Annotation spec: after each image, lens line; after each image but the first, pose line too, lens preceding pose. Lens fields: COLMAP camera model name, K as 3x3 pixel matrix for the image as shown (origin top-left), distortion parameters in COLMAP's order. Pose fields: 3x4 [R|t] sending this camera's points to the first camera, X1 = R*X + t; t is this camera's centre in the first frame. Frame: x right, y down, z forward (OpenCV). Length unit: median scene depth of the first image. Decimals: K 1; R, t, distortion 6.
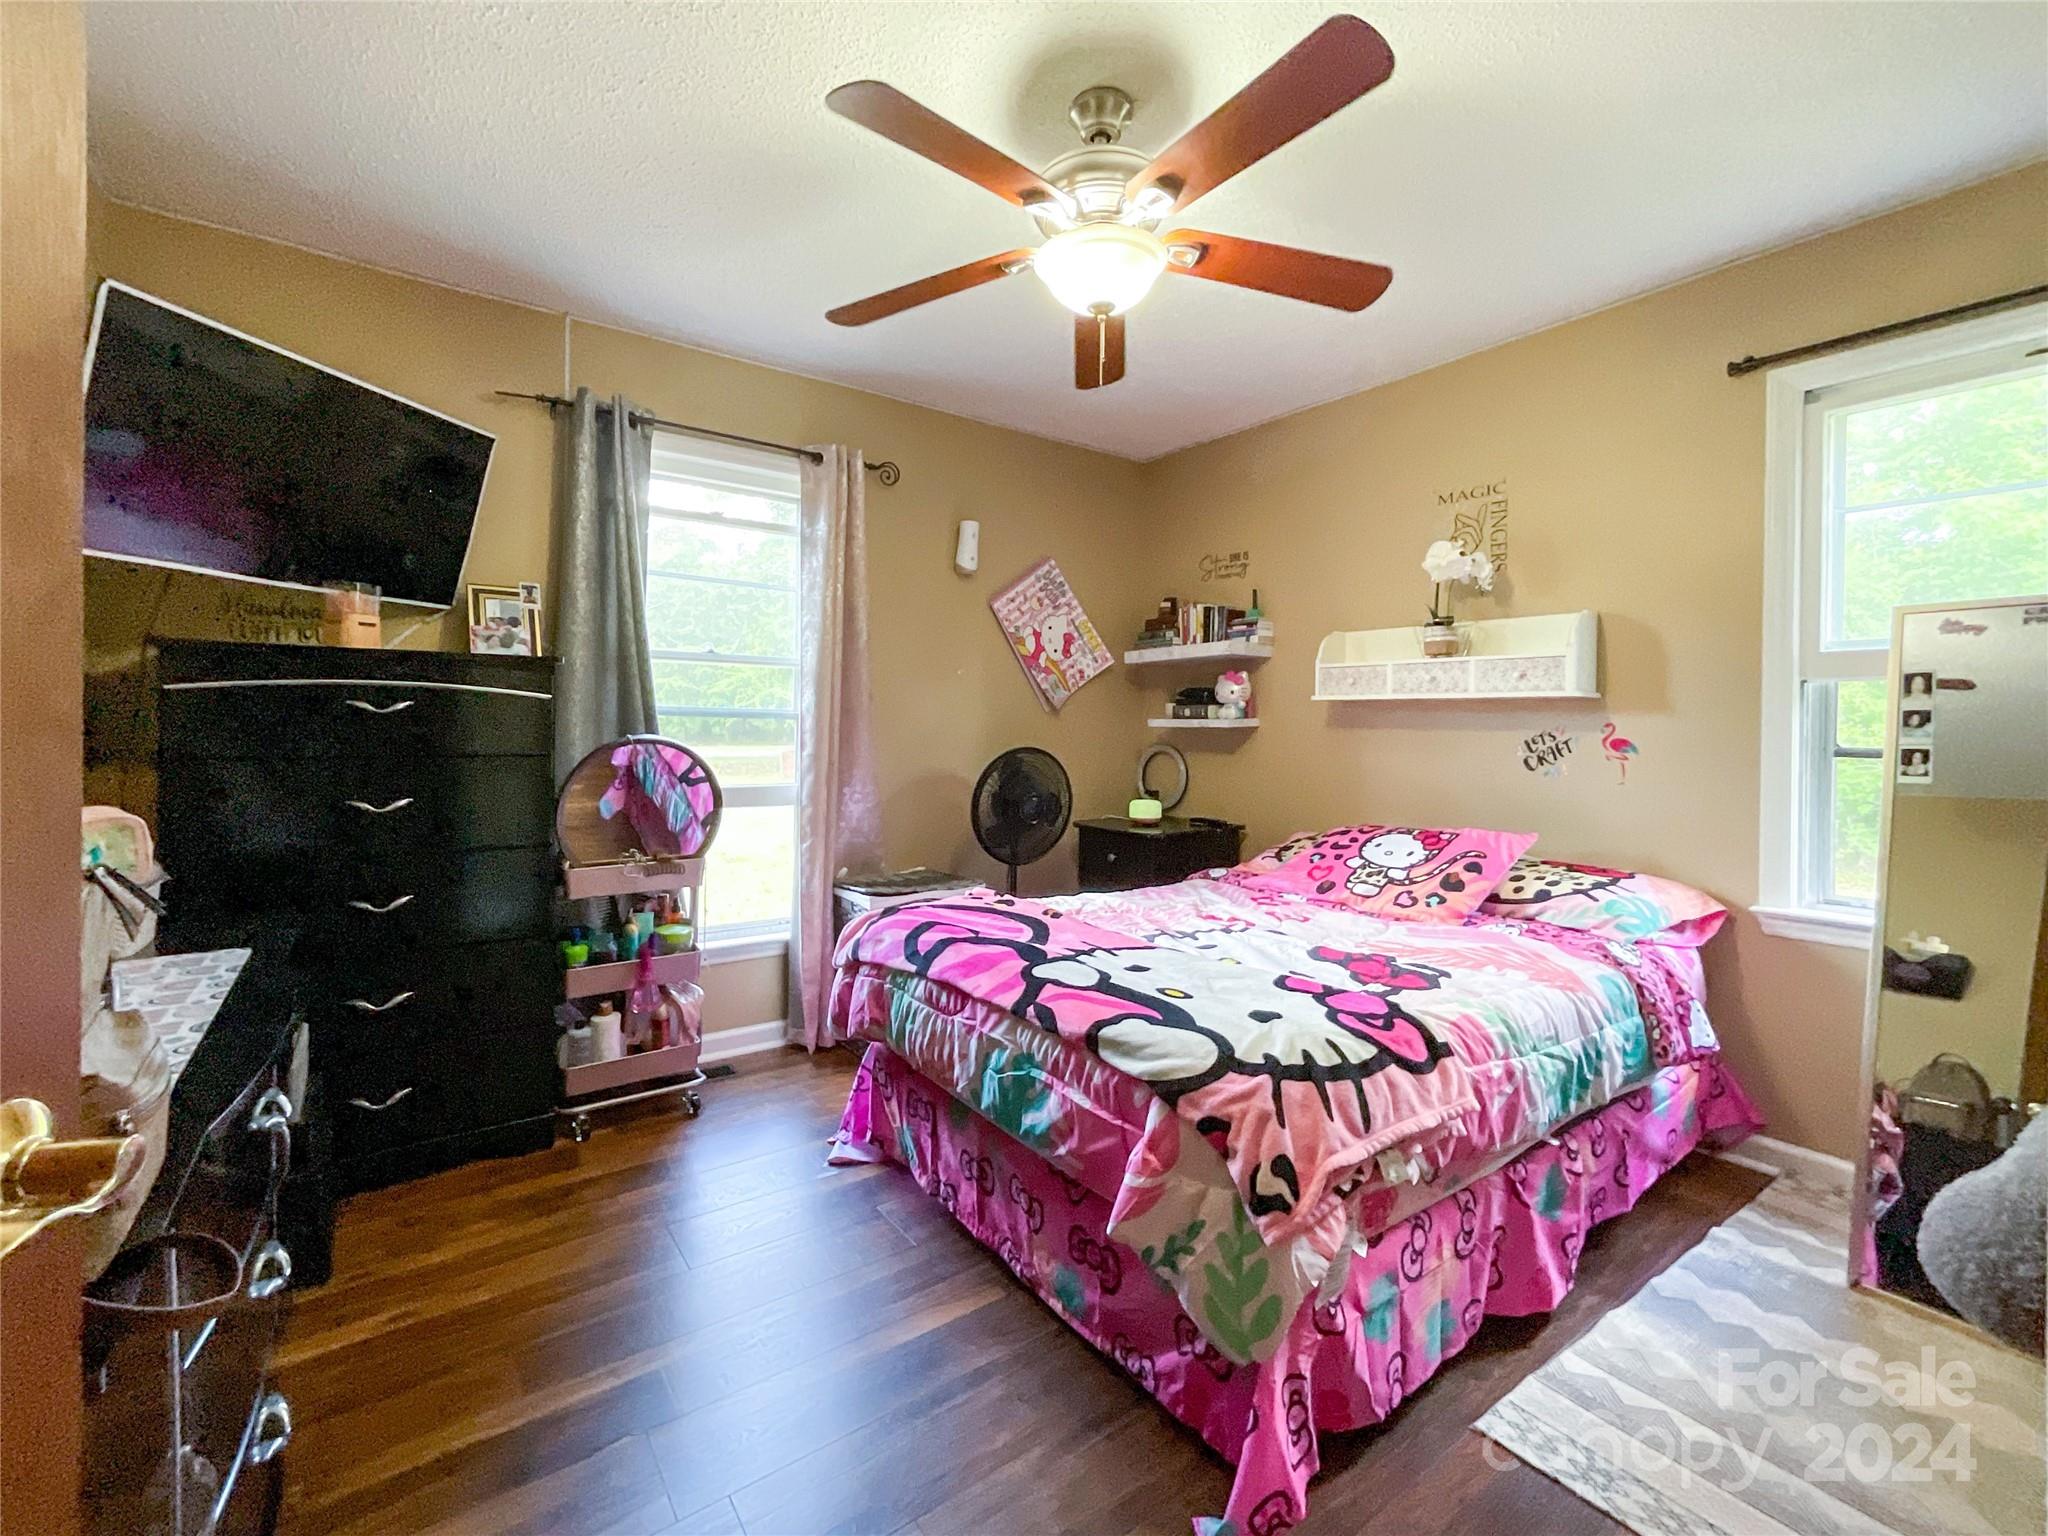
lens RADIAL K [[860.5, 0, 1020.8], [0, 860.5, 748.2], [0, 0, 1]] dist [-0.000244, 0.000030]
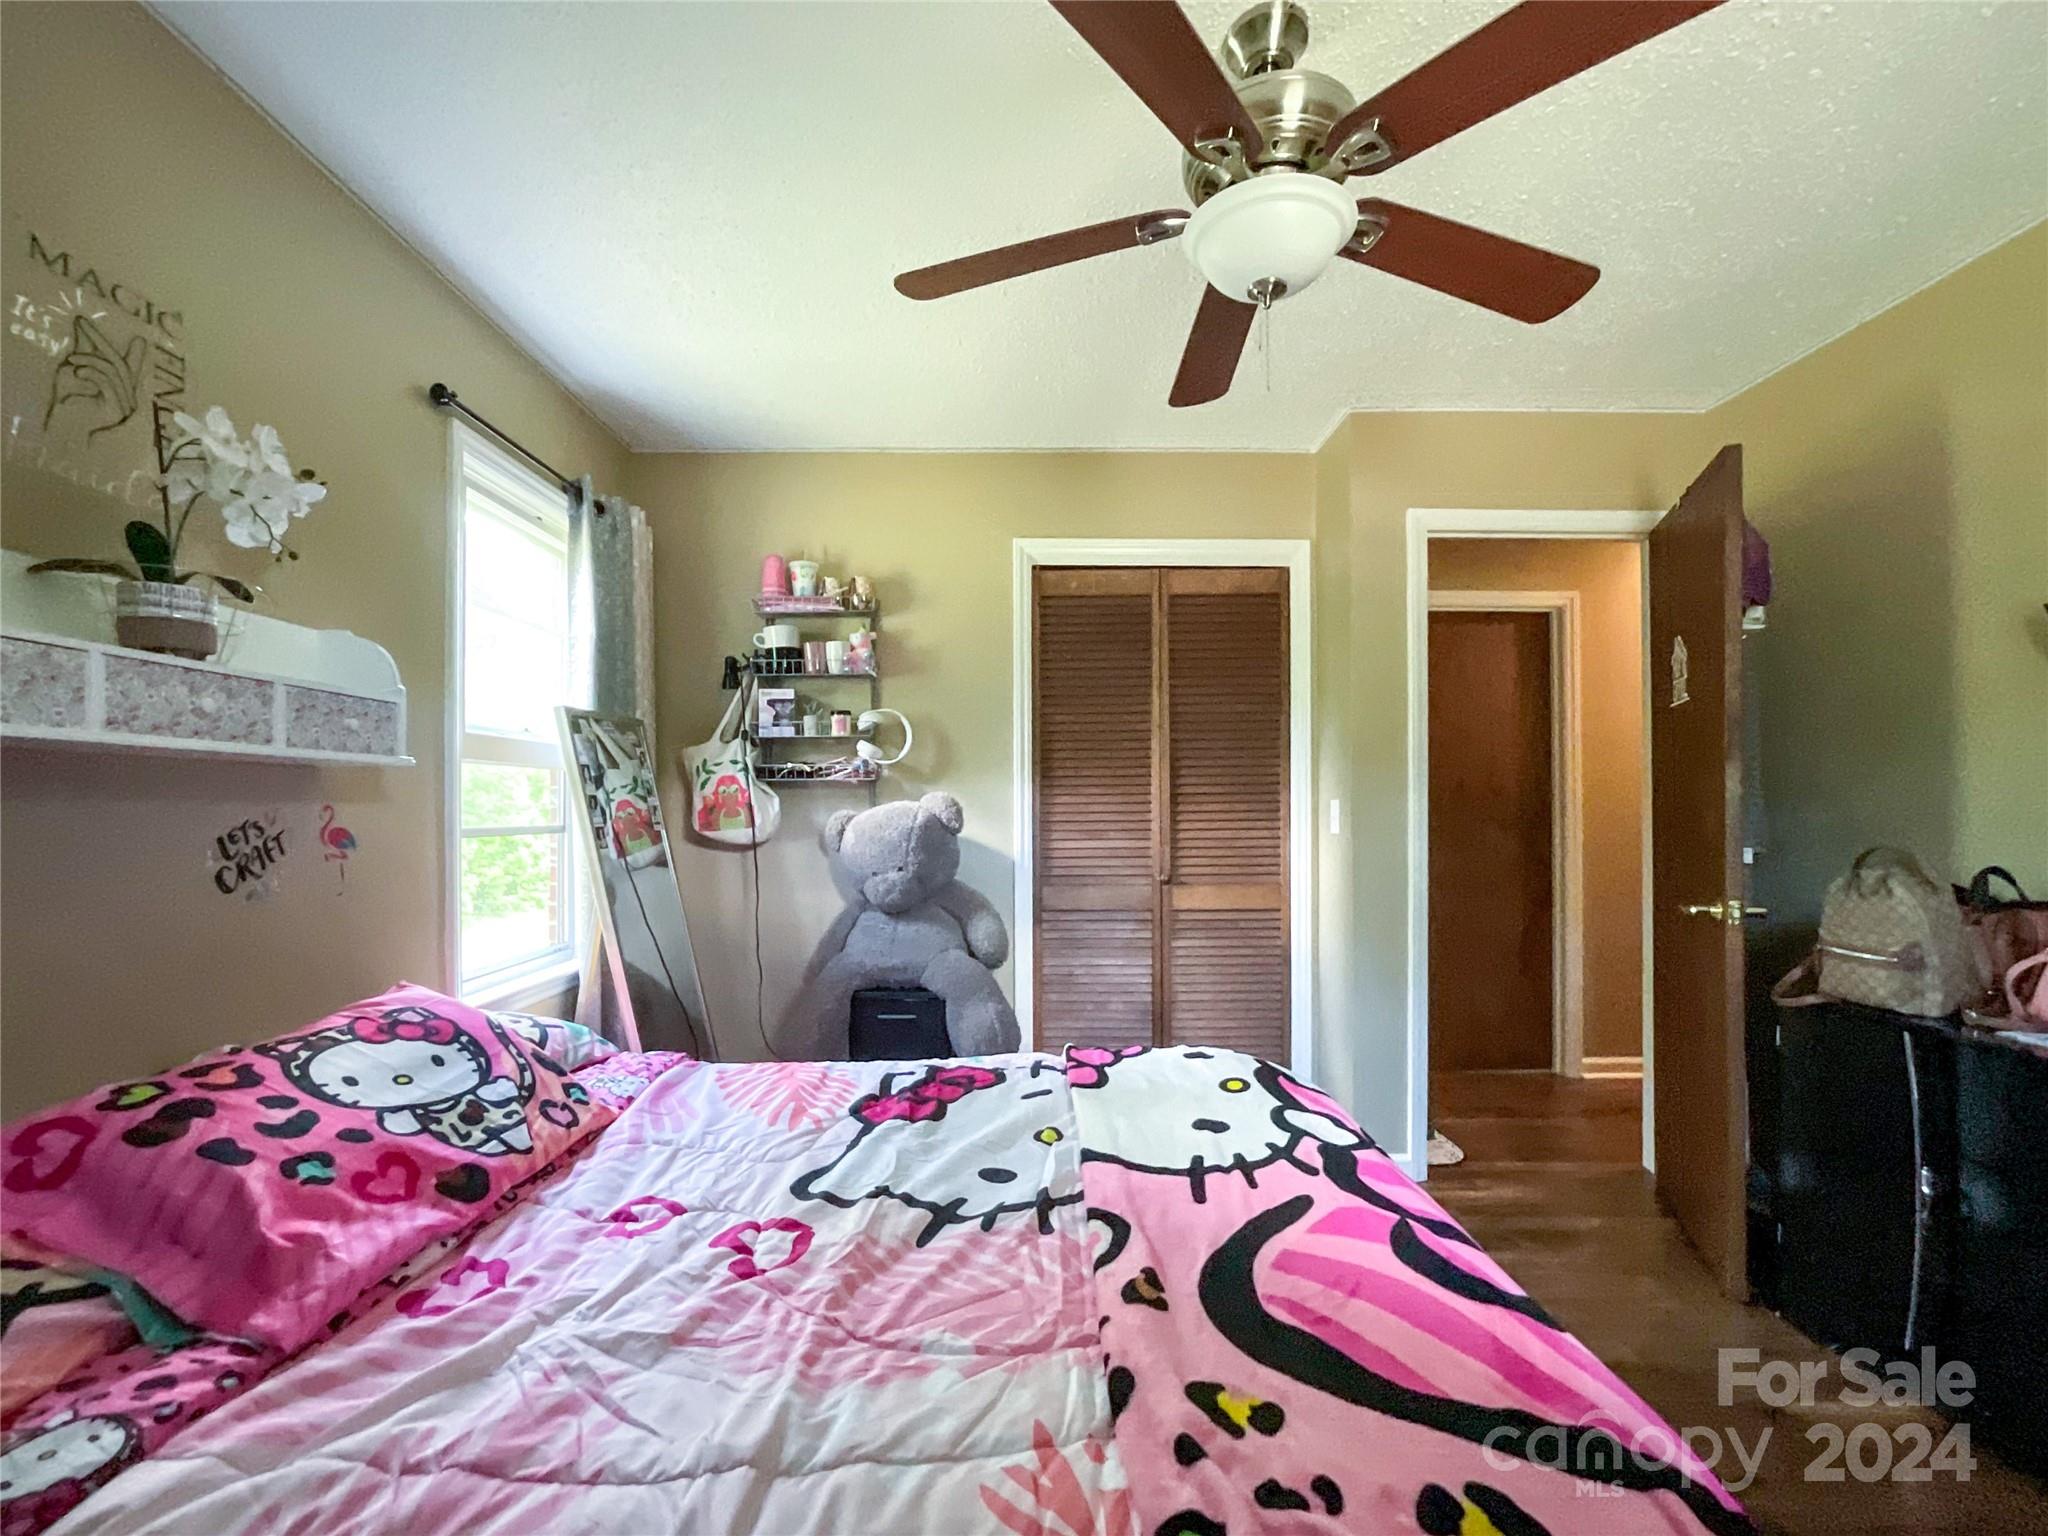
lens RADIAL K [[858.1, 0, 1018.1], [0, 858.1, 791.8], [0, 0, 1]] dist [-0.002414, -0.000141]
pose [[-0.806337, -0.000323, 0.591456, -0.125018], [0.003947, 0.999975, 0.005926, -0.039121], [-0.591443, 0.007113, -0.806316, 1.148806]]
